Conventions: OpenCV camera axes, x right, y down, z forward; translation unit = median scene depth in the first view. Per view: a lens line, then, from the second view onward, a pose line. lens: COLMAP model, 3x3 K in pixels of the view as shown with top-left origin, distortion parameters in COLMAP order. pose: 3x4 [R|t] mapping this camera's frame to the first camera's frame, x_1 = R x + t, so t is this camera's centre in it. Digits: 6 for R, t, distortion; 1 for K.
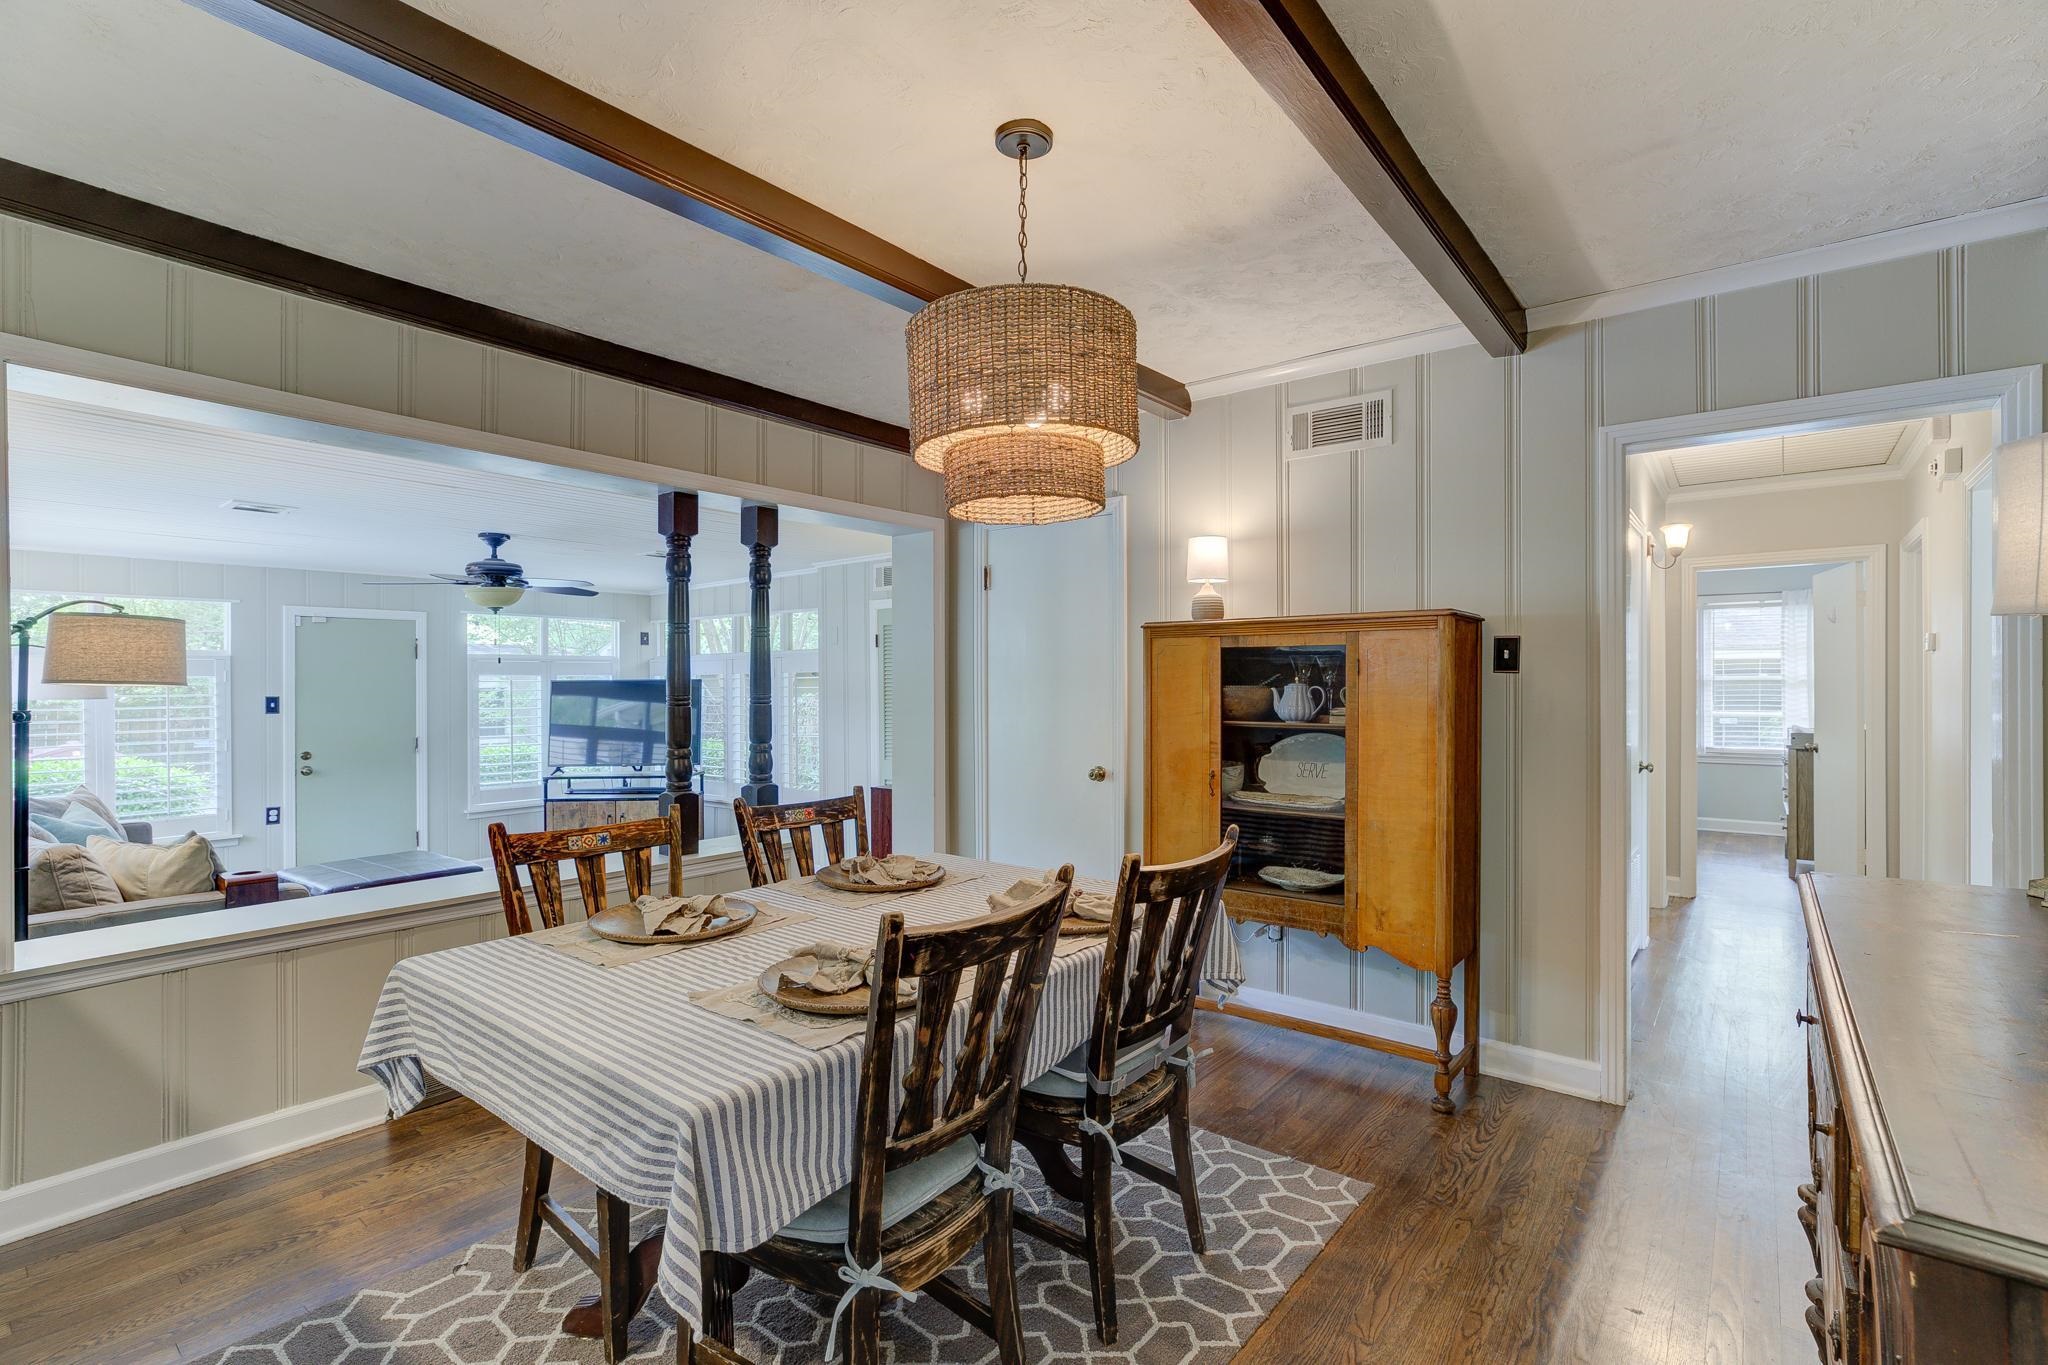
lens RADIAL K [[933.8, 0, 1013.2], [0, 933.8, 664.2], [0, 0, 1]] dist [-0.020084, 0.000331]
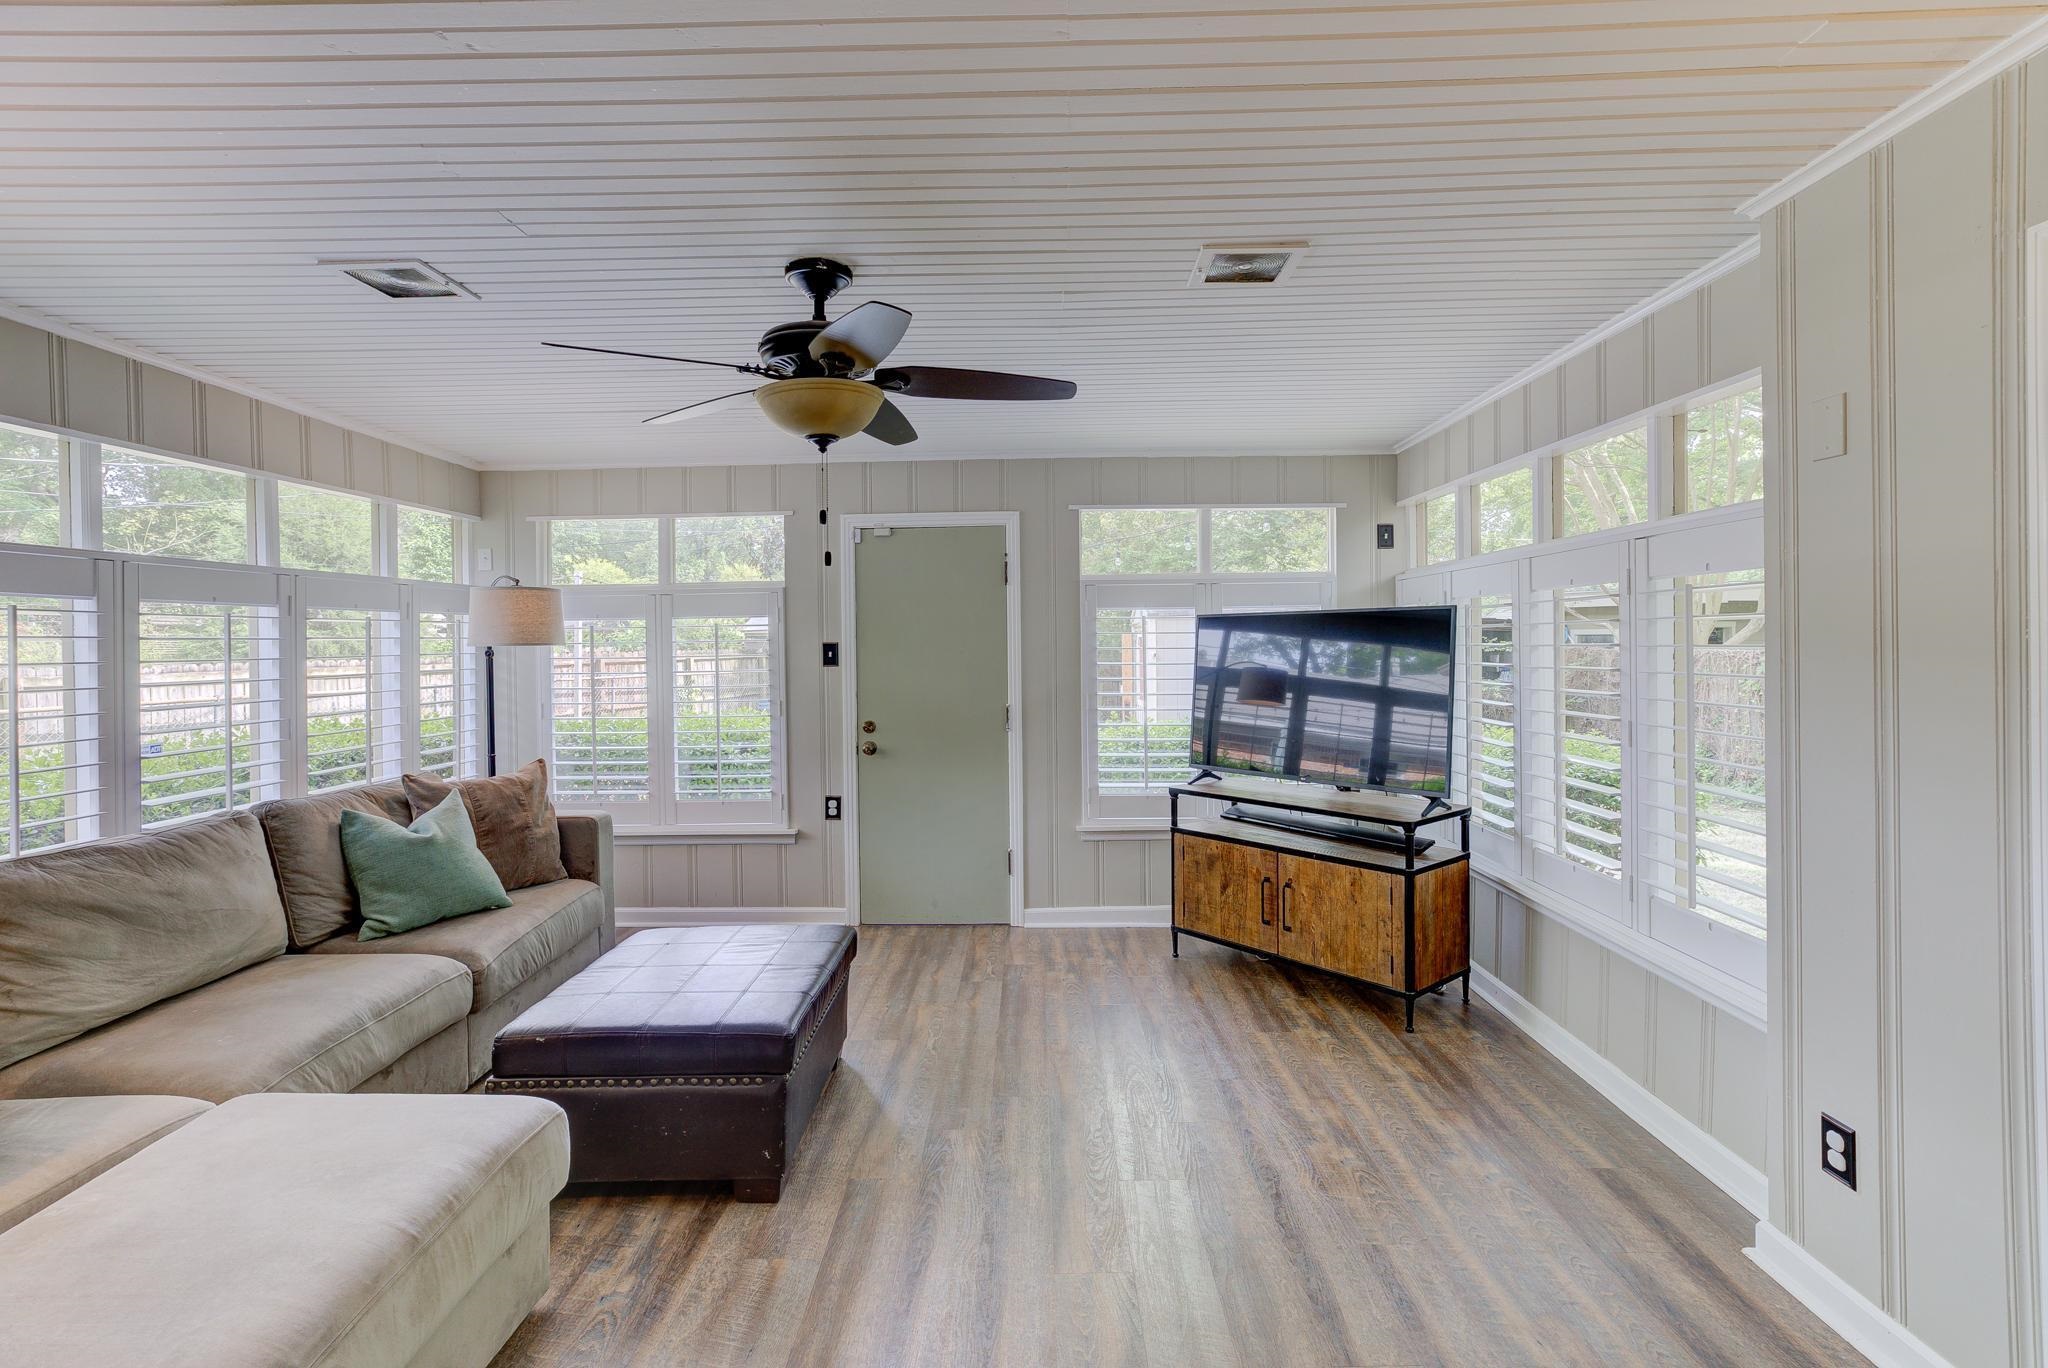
lens RADIAL K [[971.9, 0, 1023.9], [0, 971.9, 638.5], [0, 0, 1]] dist [-0.003098, -0.000165]
pose [[0.614794, -0.005062, -0.788671, -0.111244], [0.022418, 0.999688, 0.011059, 0.026778], [0.788369, -0.024479, 0.614716, 0.649167]]
